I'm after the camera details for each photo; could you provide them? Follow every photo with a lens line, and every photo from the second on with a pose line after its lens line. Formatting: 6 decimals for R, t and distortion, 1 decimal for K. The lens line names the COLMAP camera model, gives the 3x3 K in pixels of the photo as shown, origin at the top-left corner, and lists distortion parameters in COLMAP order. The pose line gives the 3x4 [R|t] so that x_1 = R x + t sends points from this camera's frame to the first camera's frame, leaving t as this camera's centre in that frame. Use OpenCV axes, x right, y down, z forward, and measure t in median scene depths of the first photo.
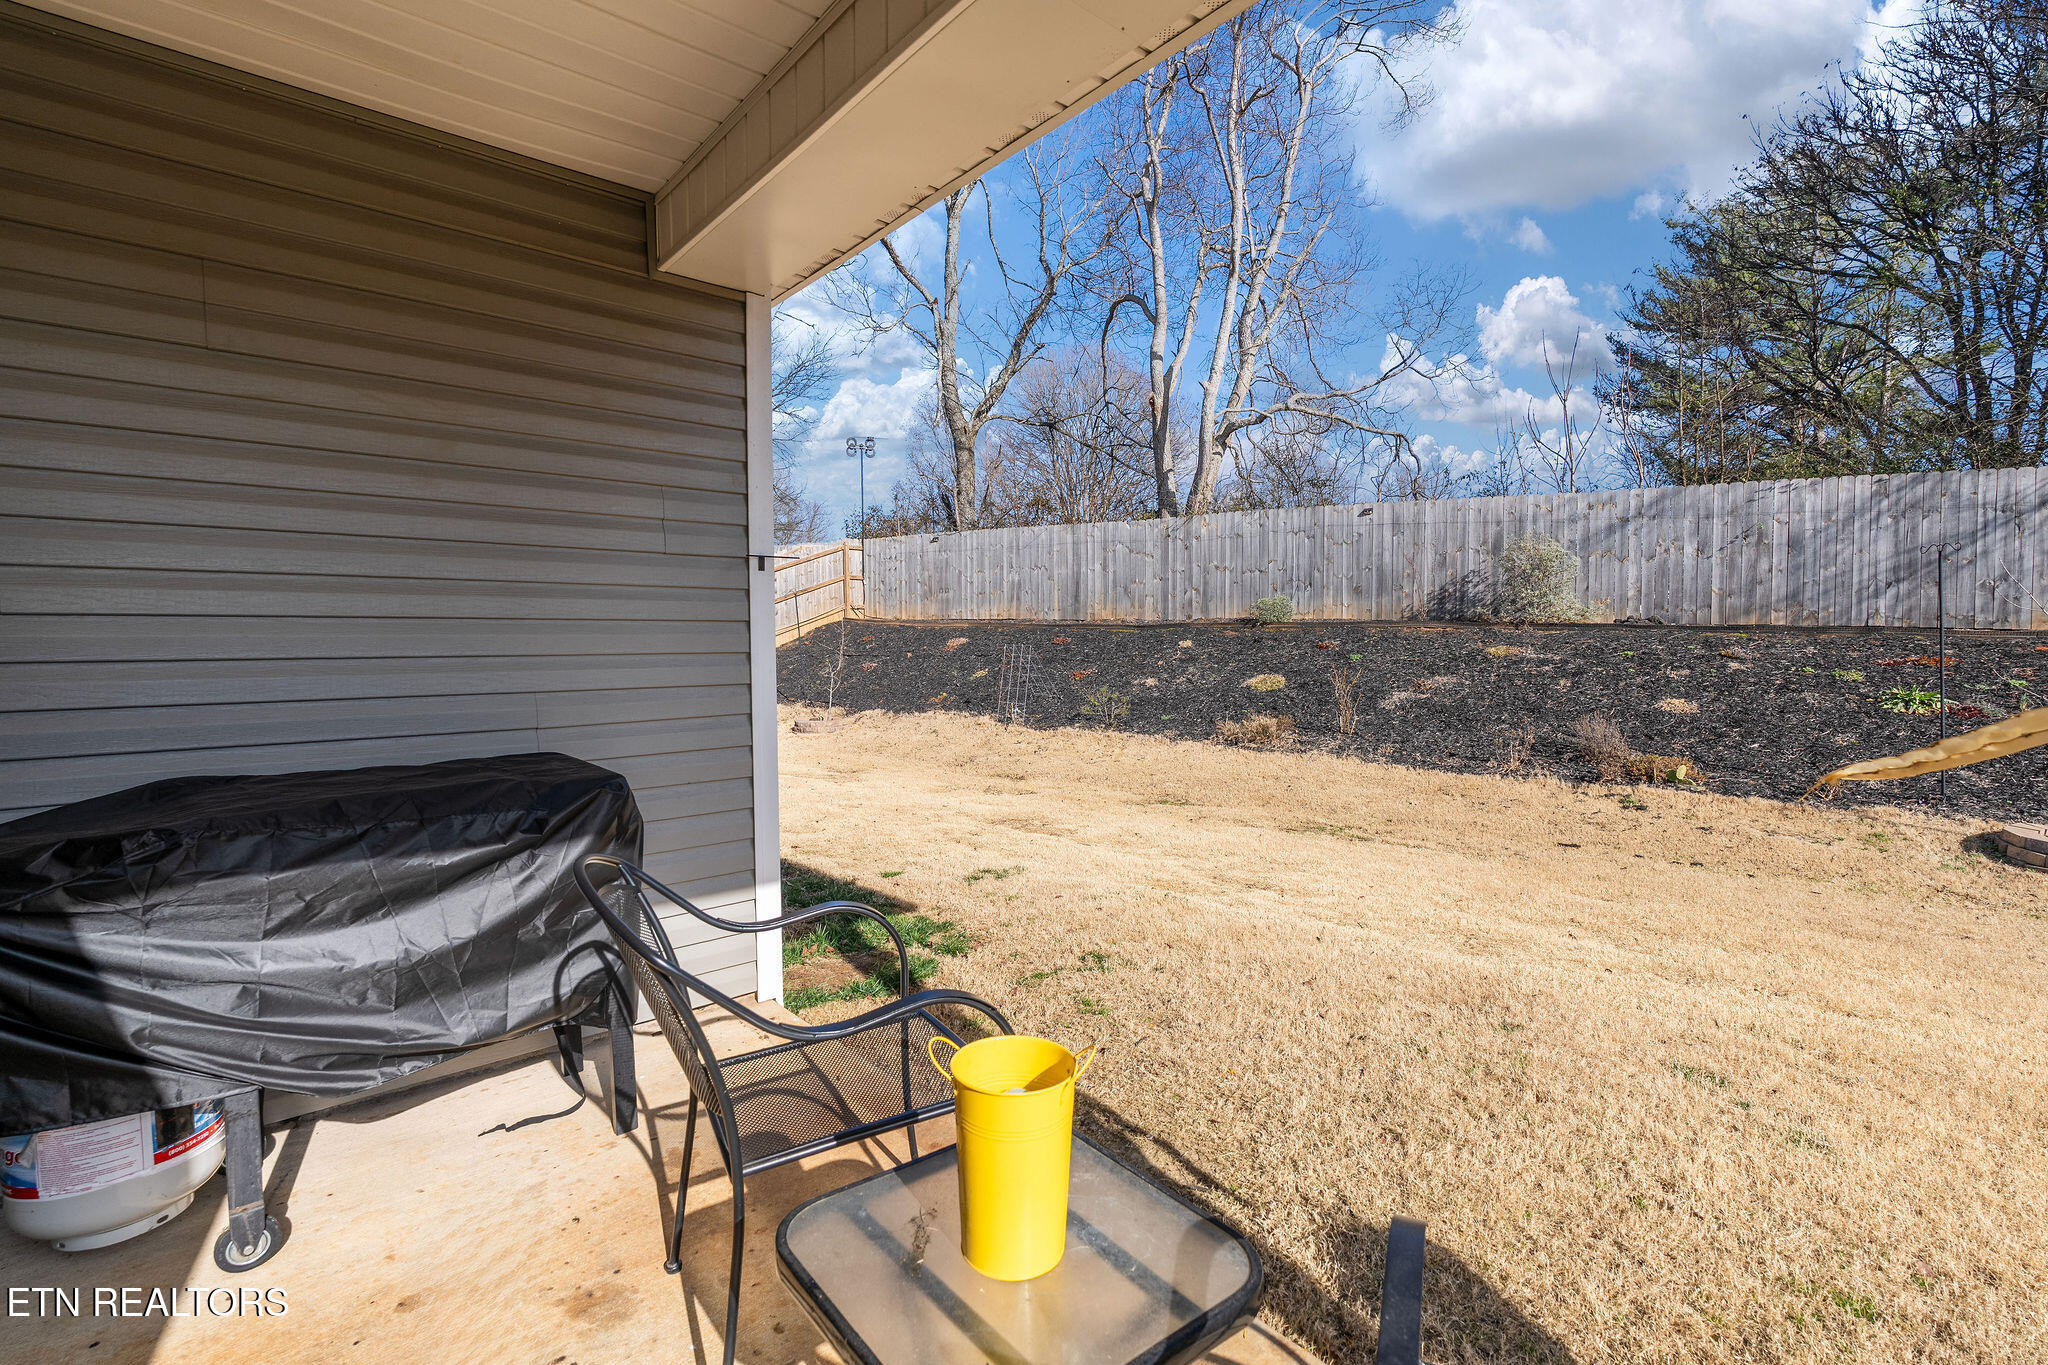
lens RADIAL K [[903.6, 0, 1039.7], [0, 903.6, 671.2], [0, 0, 1]] dist [-0.001392, -0.000032]
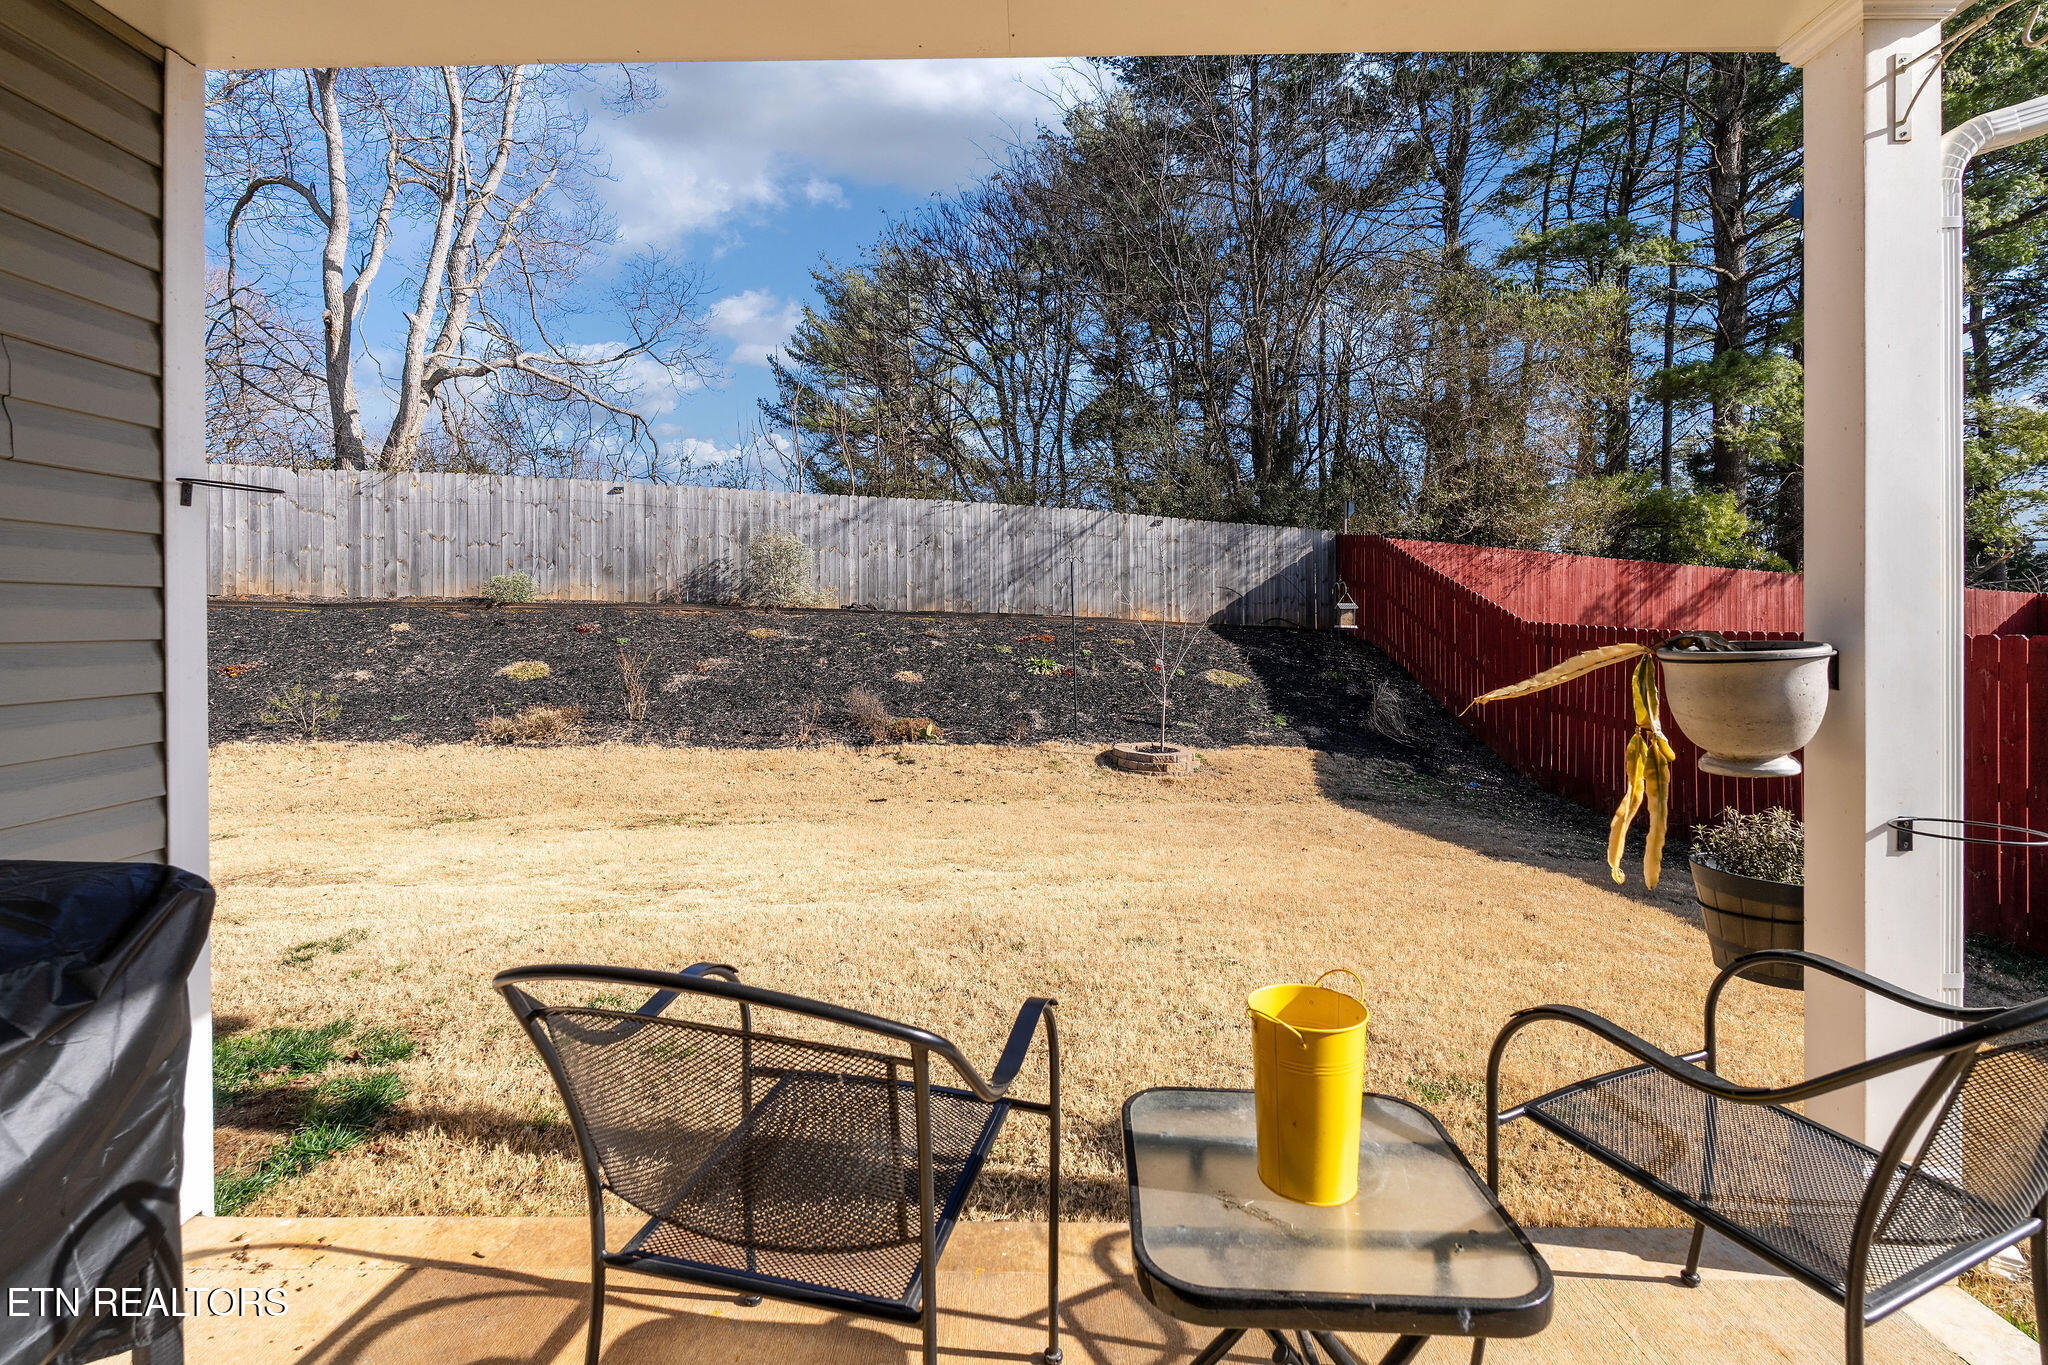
lens RADIAL K [[918.4, 0, 1003.4], [0, 918.4, 619.6], [0, 0, 1]] dist [0.000730, 0.000035]
pose [[0.681314, 0.003722, 0.731982, -0.077002], [0.024449, 0.999313, -0.027838, -0.000703], [-0.731583, 0.036863, 0.680755, 0.035284]]
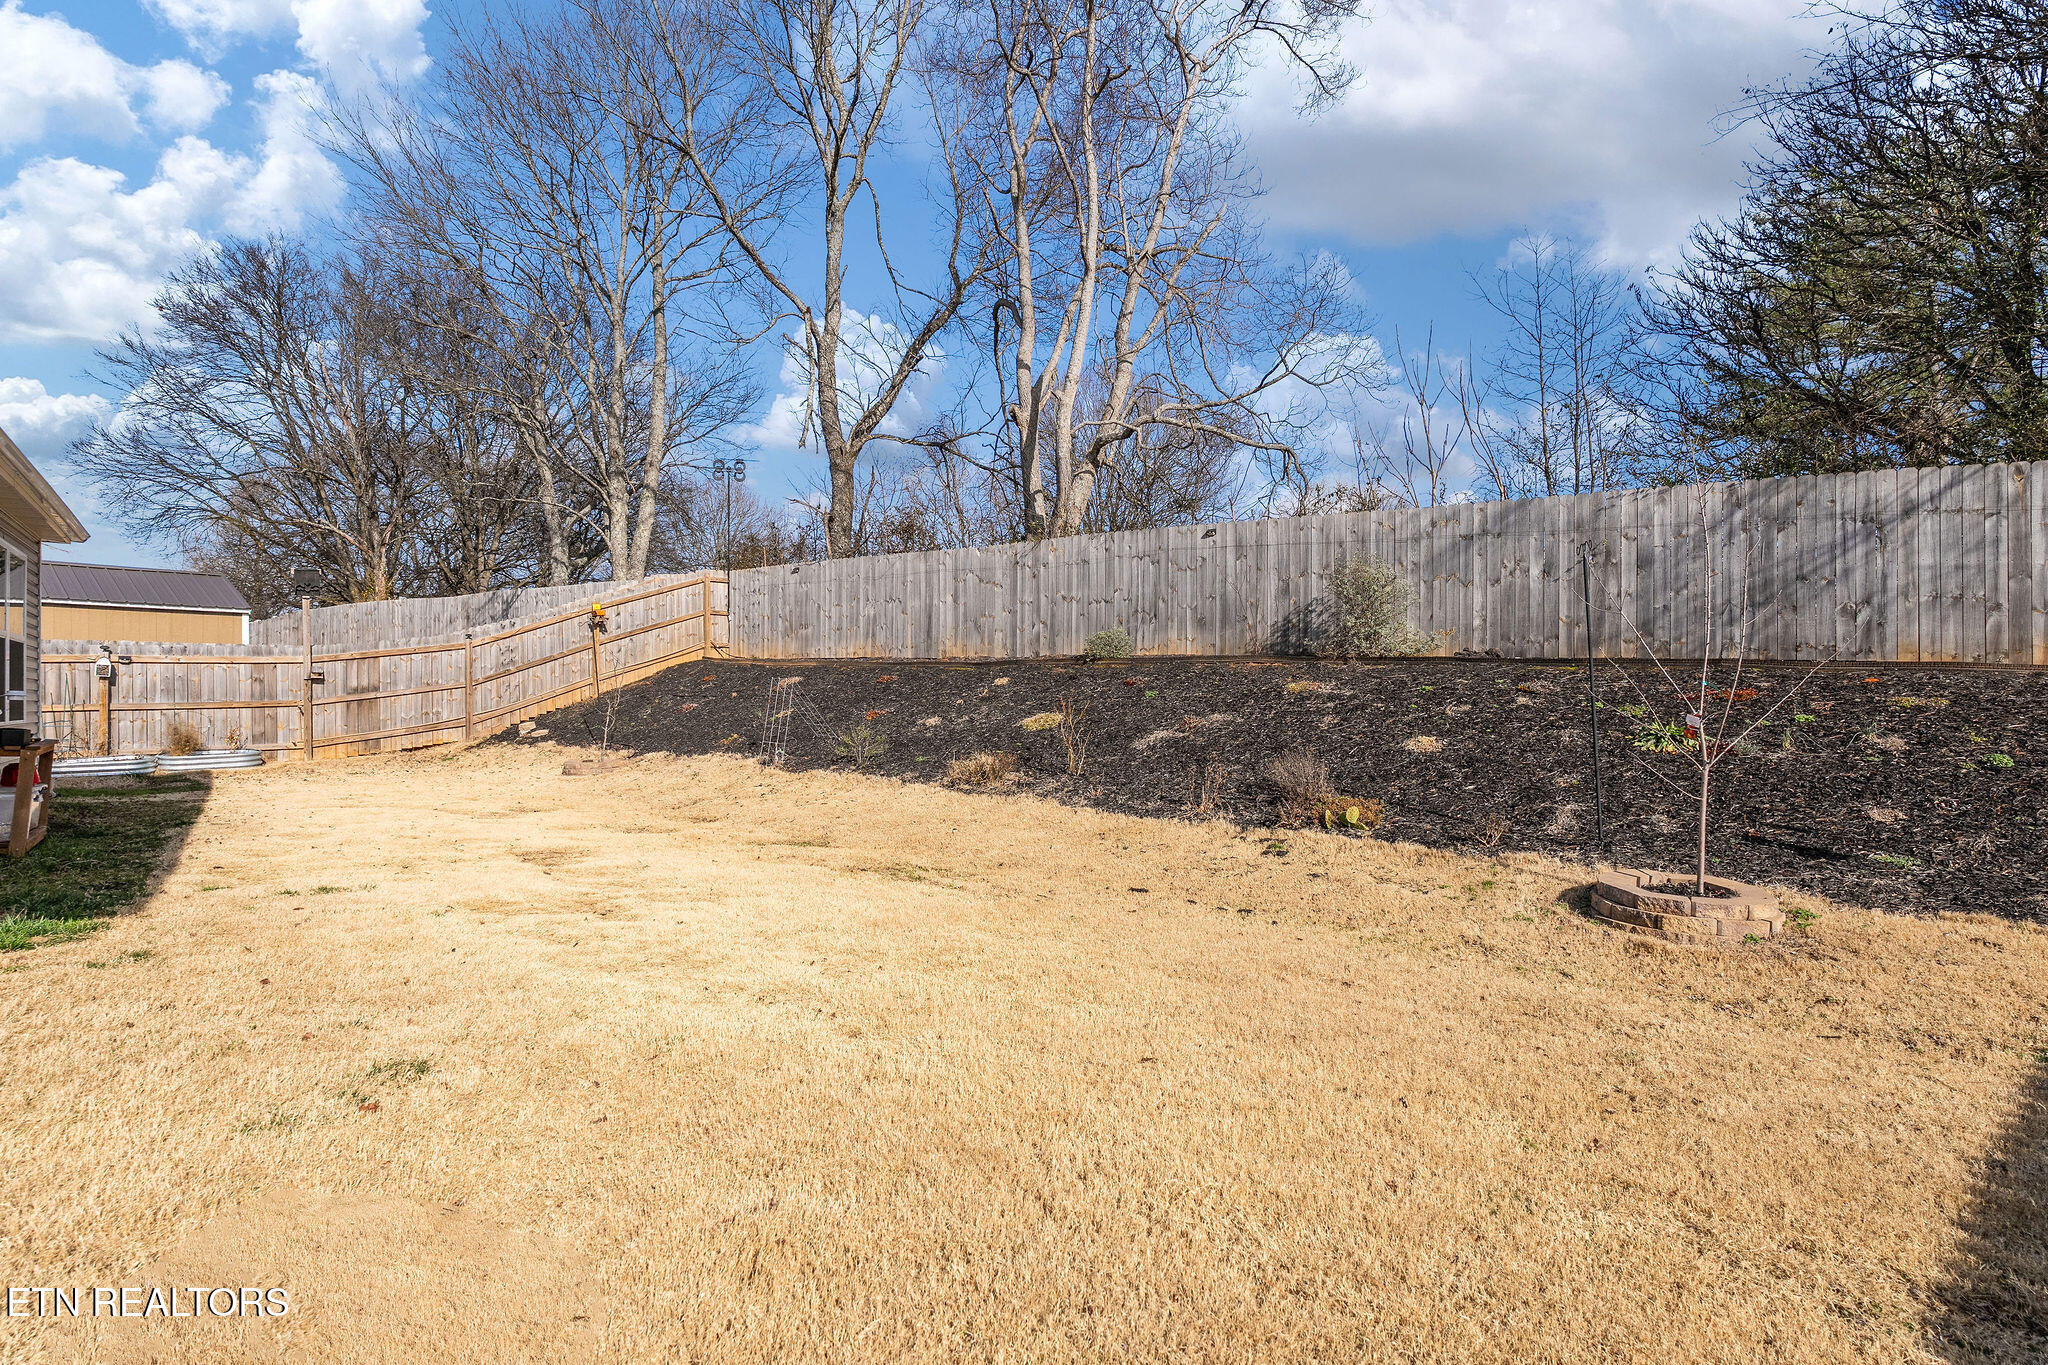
lens RADIAL K [[1023.1, 0, 1024.0], [0, 1023.1, 682.5], [0, 0, 1]] dist [0.000253, -0.000068]
pose [[0.998124, 0.007733, -0.060740, 0.249734], [-0.010777, 0.998694, -0.049946, 0.020904], [0.060275, 0.050507, 0.996903, 0.004543]]
